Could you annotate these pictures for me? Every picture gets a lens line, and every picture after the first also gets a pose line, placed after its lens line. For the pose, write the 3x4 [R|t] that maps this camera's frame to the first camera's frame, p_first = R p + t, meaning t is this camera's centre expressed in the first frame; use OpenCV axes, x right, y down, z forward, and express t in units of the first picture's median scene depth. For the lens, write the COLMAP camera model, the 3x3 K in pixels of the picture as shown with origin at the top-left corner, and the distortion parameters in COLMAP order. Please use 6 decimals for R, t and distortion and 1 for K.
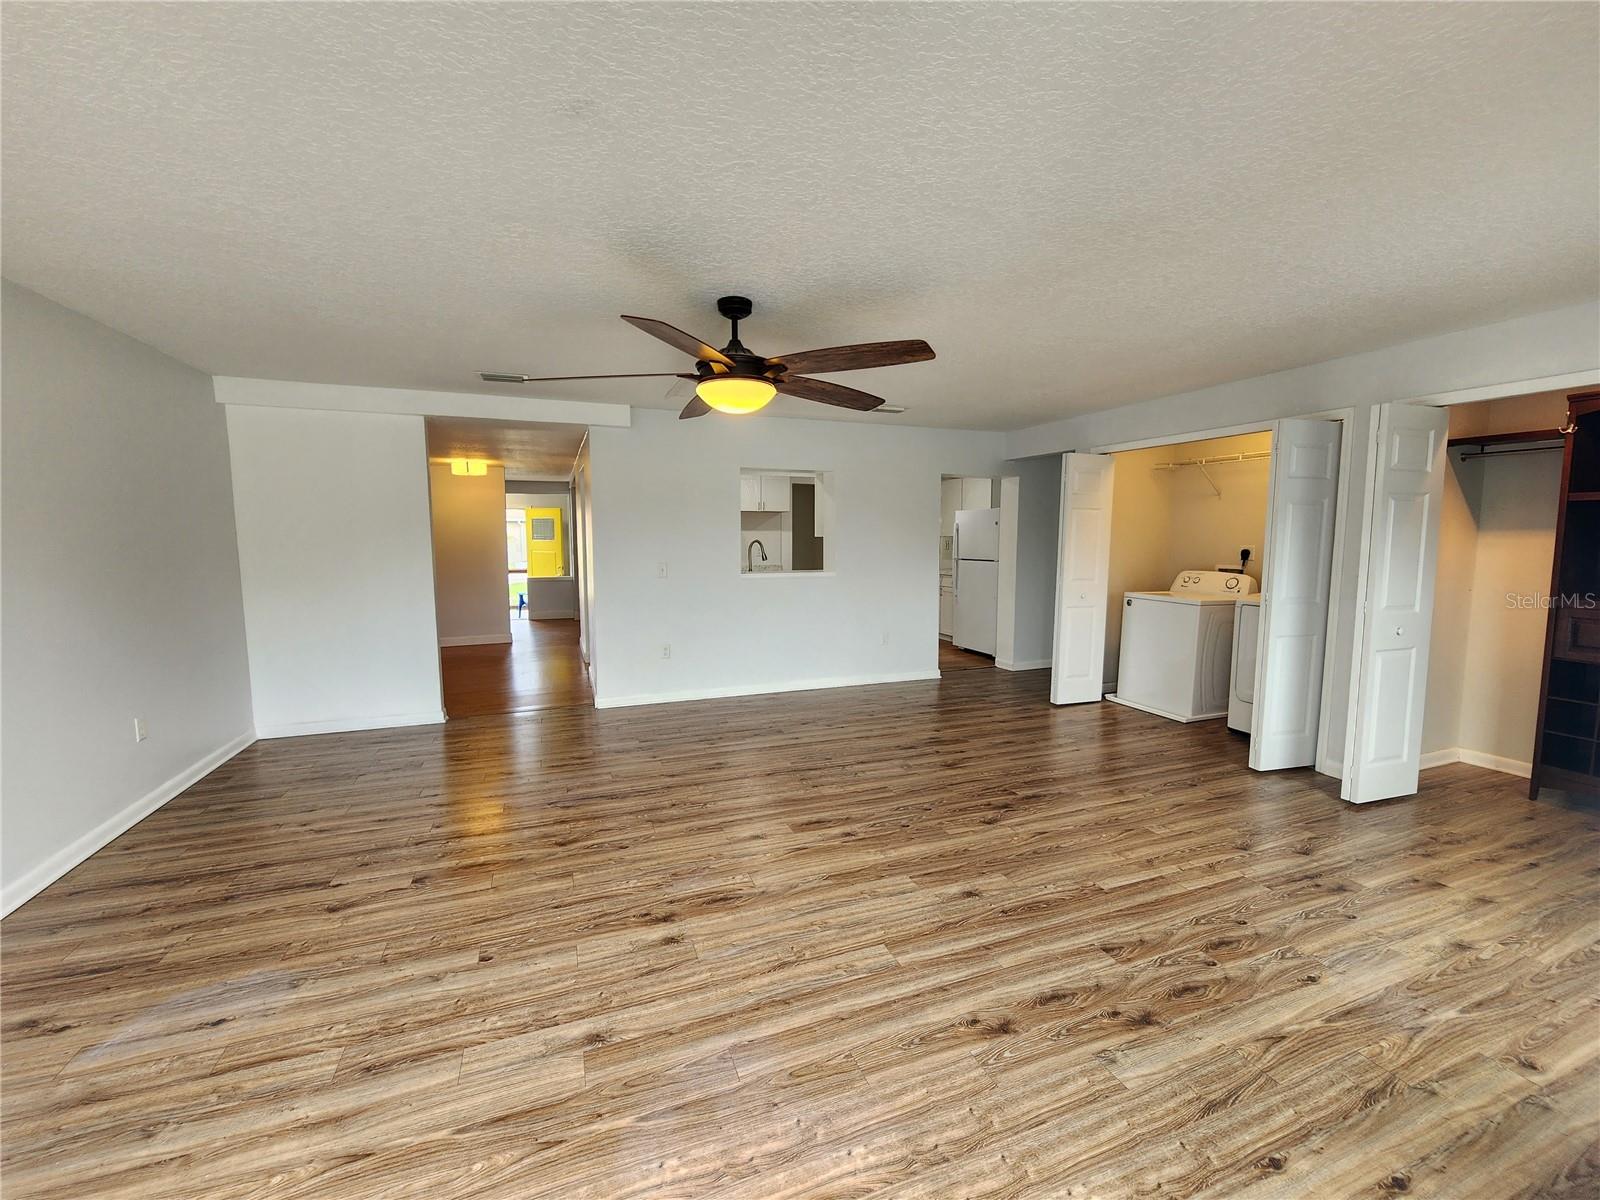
lens RADIAL K [[642.4, 0, 800.0], [0, 642.4, 600.0], [0, 0, 1]] dist [-0.000286, -0.000120]
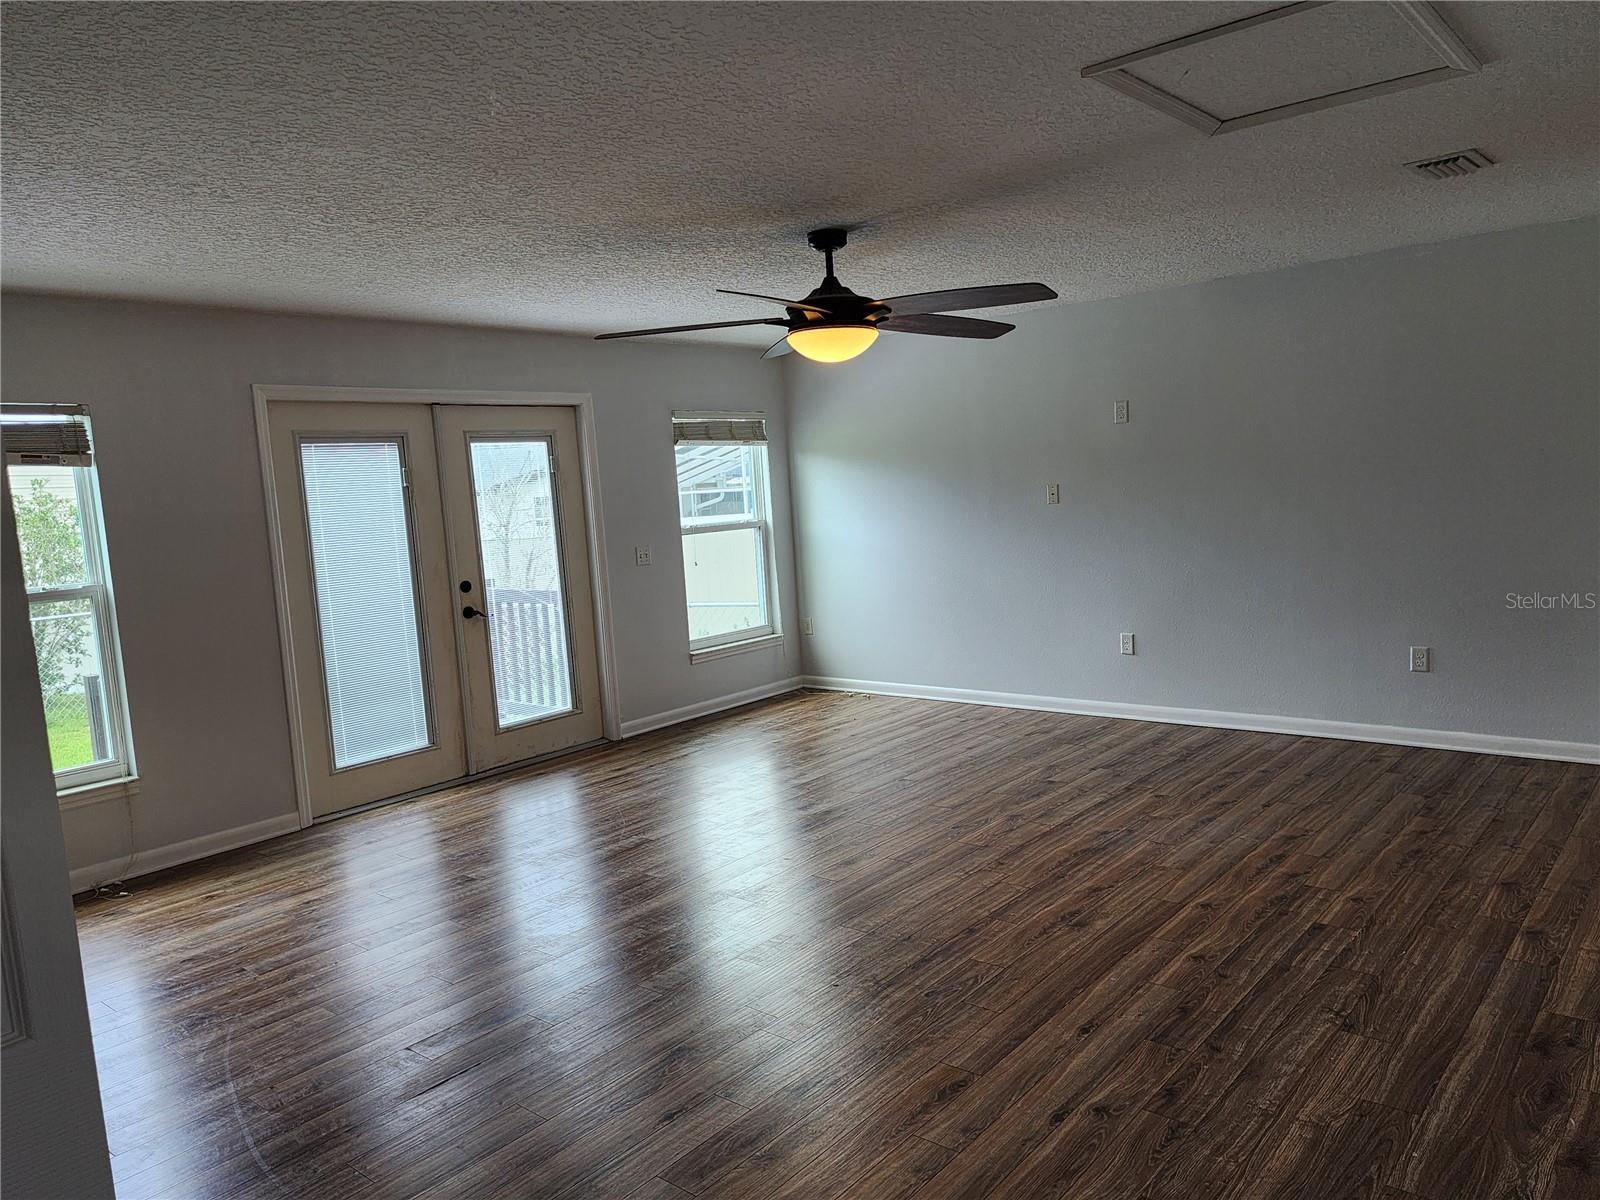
lens RADIAL K [[1149.6, 0, 803.5], [0, 1149.6, 603.0], [0, 0, 1]] dist [0.112071, -0.132884]
pose [[-0.866717, 0.107190, -0.487147, 0.621155], [0.010076, 0.980200, 0.197753, -0.238252], [0.498698, 0.166488, -0.850636, 2.007318]]
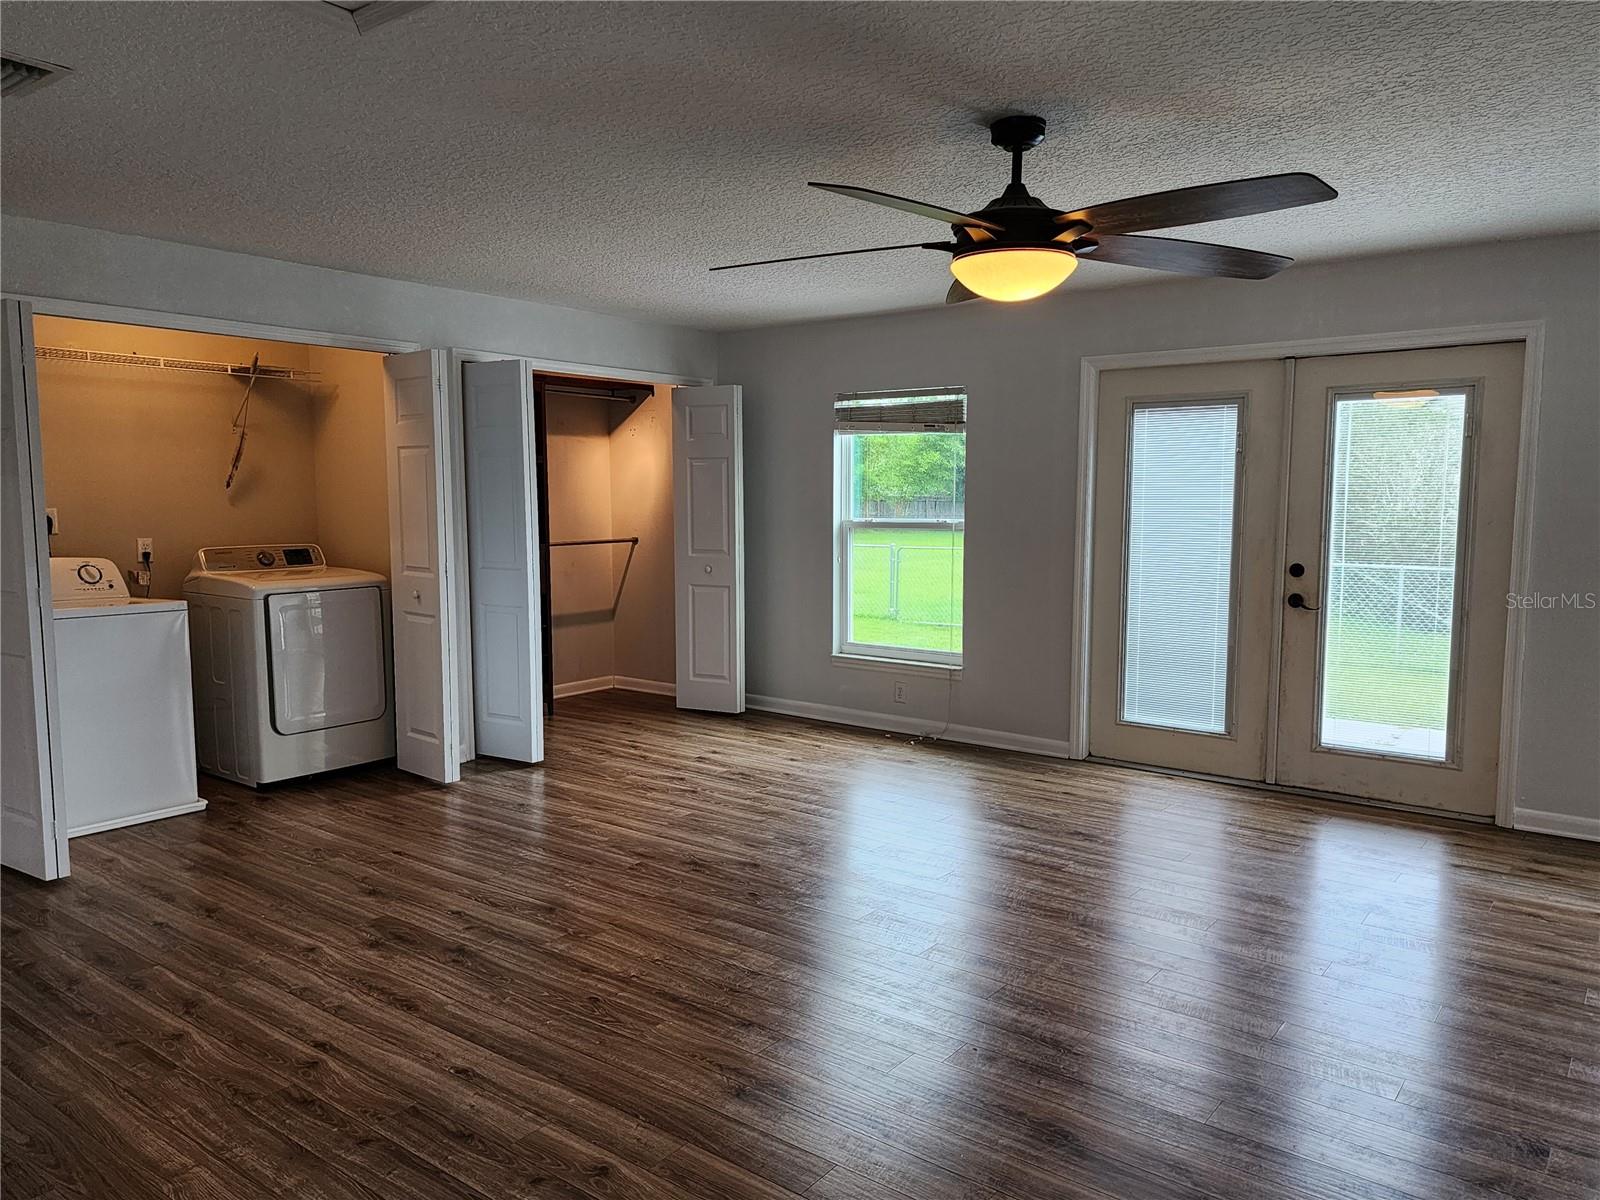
lens RADIAL K [[1149.6, 0, 803.5], [0, 1149.6, 603.0], [0, 0, 1]] dist [0.112071, -0.132884]
pose [[-0.521699, -0.082534, 0.849128, -0.850457], [0.088675, 0.984672, 0.150190, -0.157694], [-0.848508, 0.153650, -0.506384, 1.541235]]
